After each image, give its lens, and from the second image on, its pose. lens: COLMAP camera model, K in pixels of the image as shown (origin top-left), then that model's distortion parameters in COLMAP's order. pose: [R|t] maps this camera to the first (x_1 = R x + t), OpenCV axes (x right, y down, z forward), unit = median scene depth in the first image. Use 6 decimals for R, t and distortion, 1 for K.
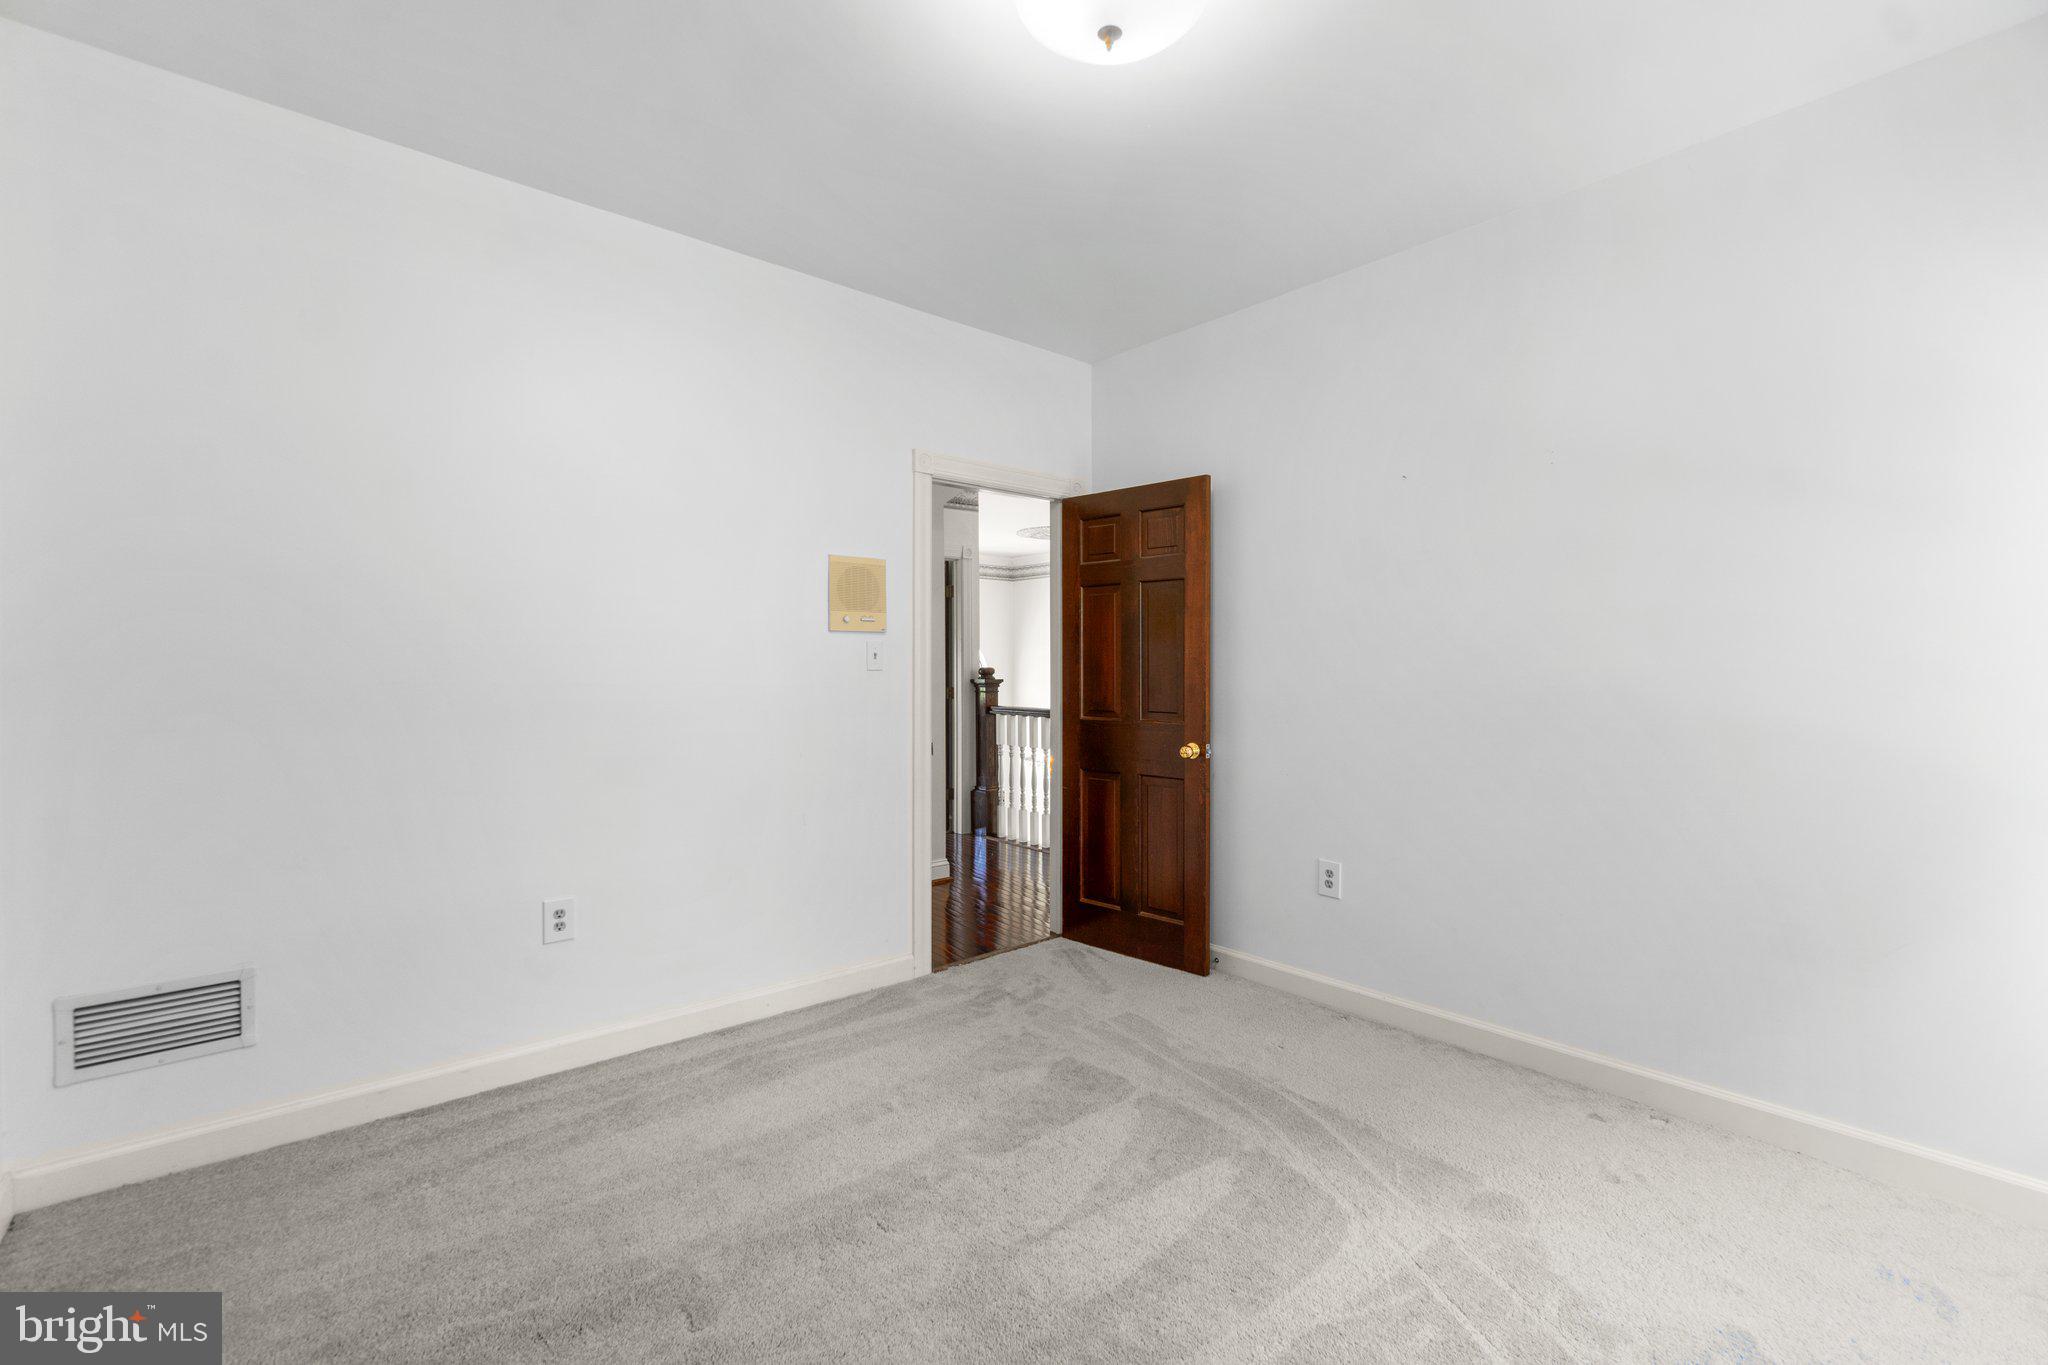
lens RADIAL K [[882.8, 0, 1020.3], [0, 882.8, 675.1], [0, 0, 1]] dist [0.000614, 0.000229]
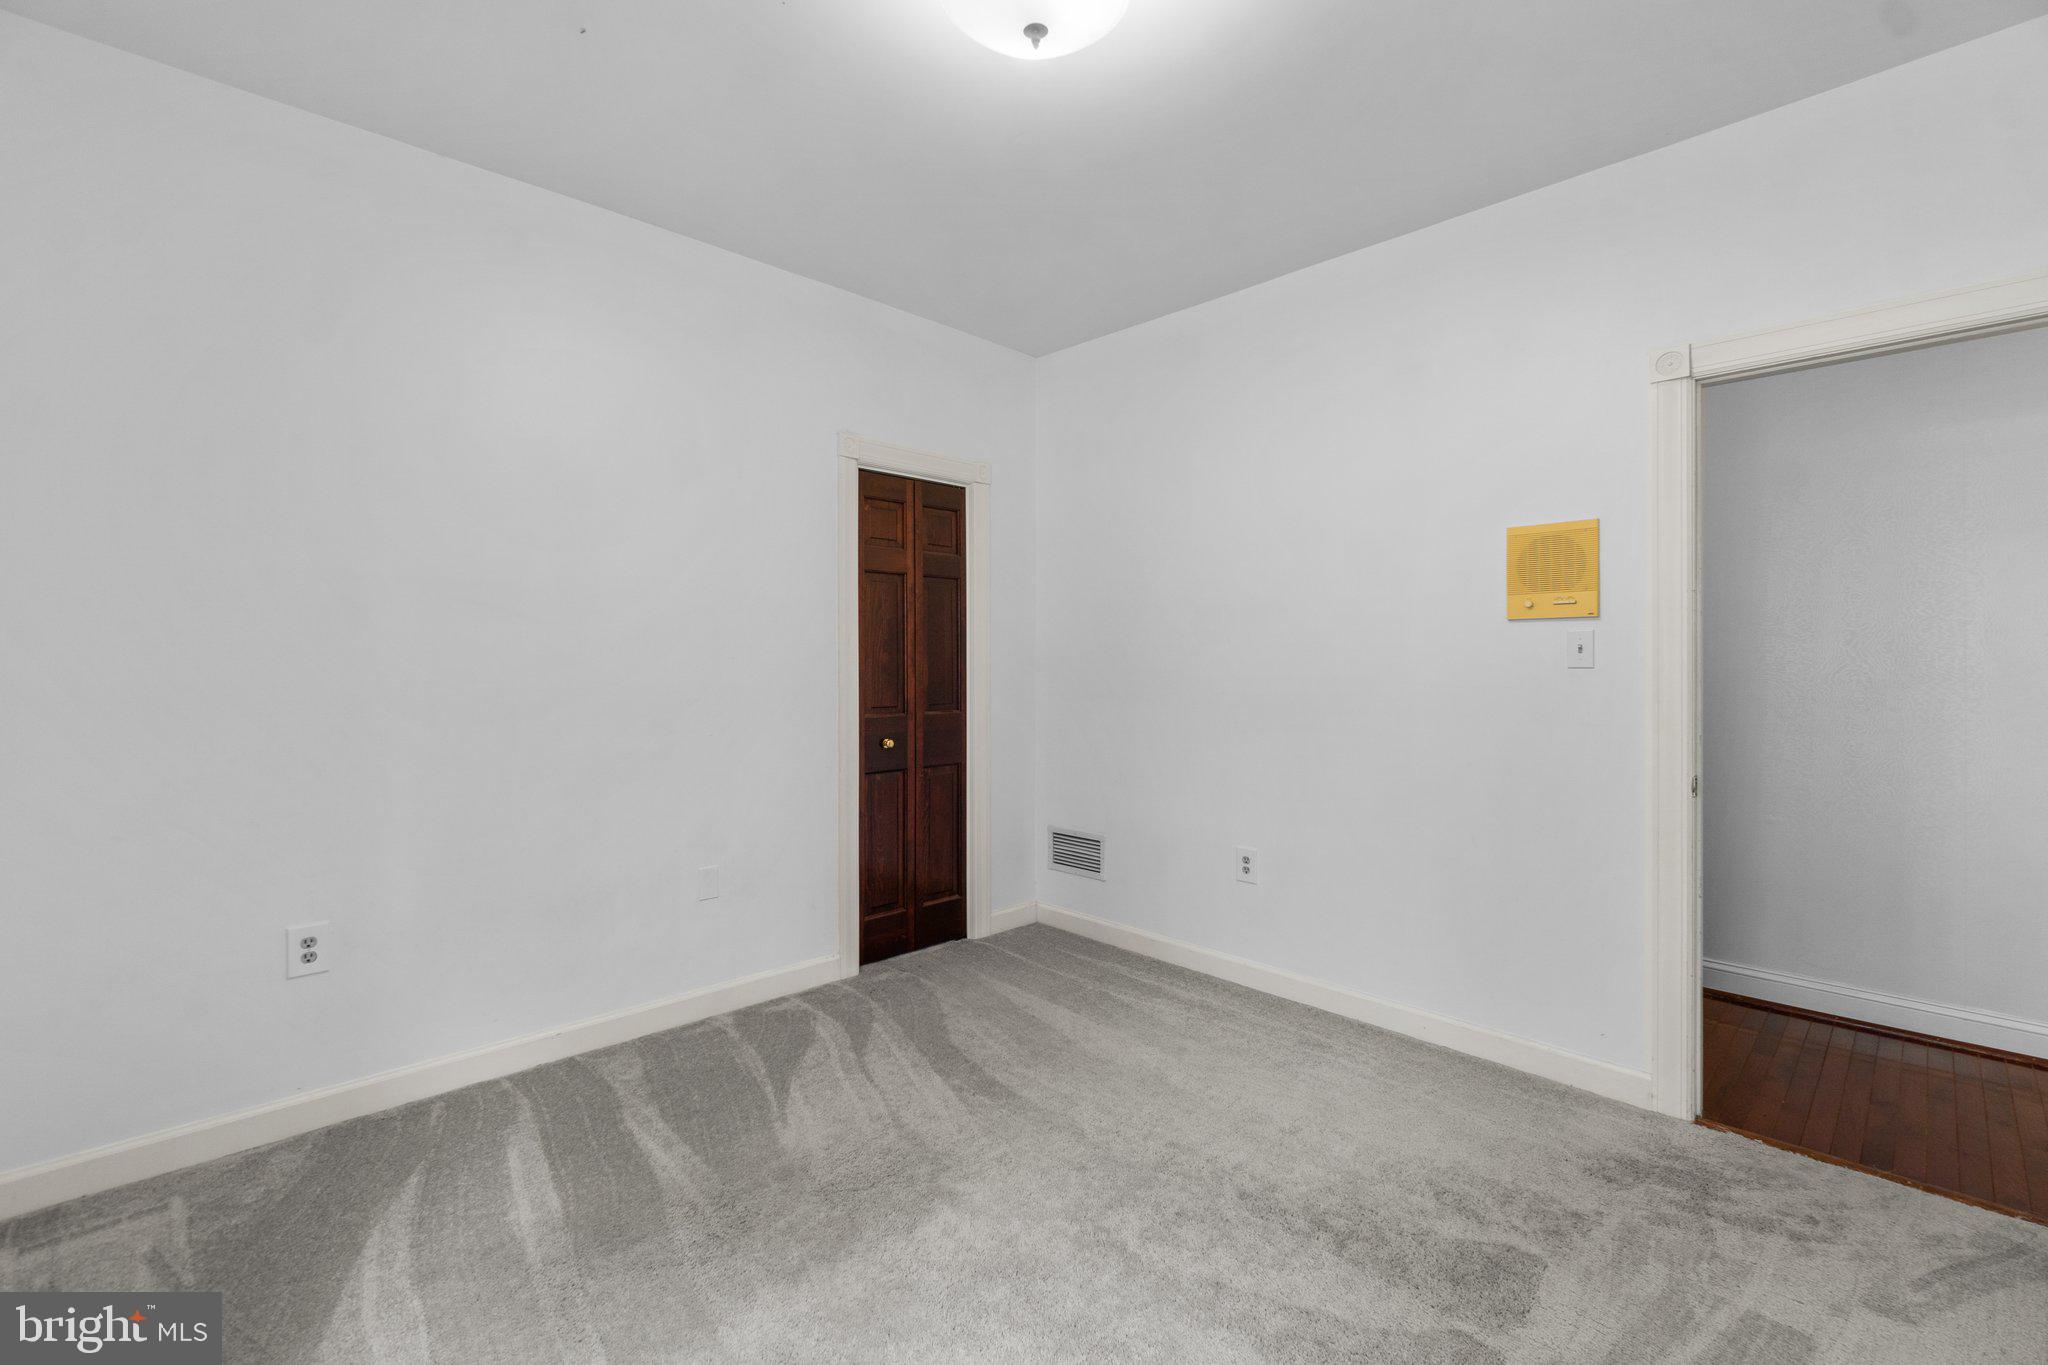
lens RADIAL K [[882.8, 0, 1020.7], [0, 882.8, 676.6], [0, 0, 1]] dist [0.000614, 0.000229]
pose [[0.072177, 0.014061, -0.997293, 0.576396], [-0.013838, 0.999818, 0.013095, -0.001296], [0.997296, 0.012856, 0.072358, 0.484320]]
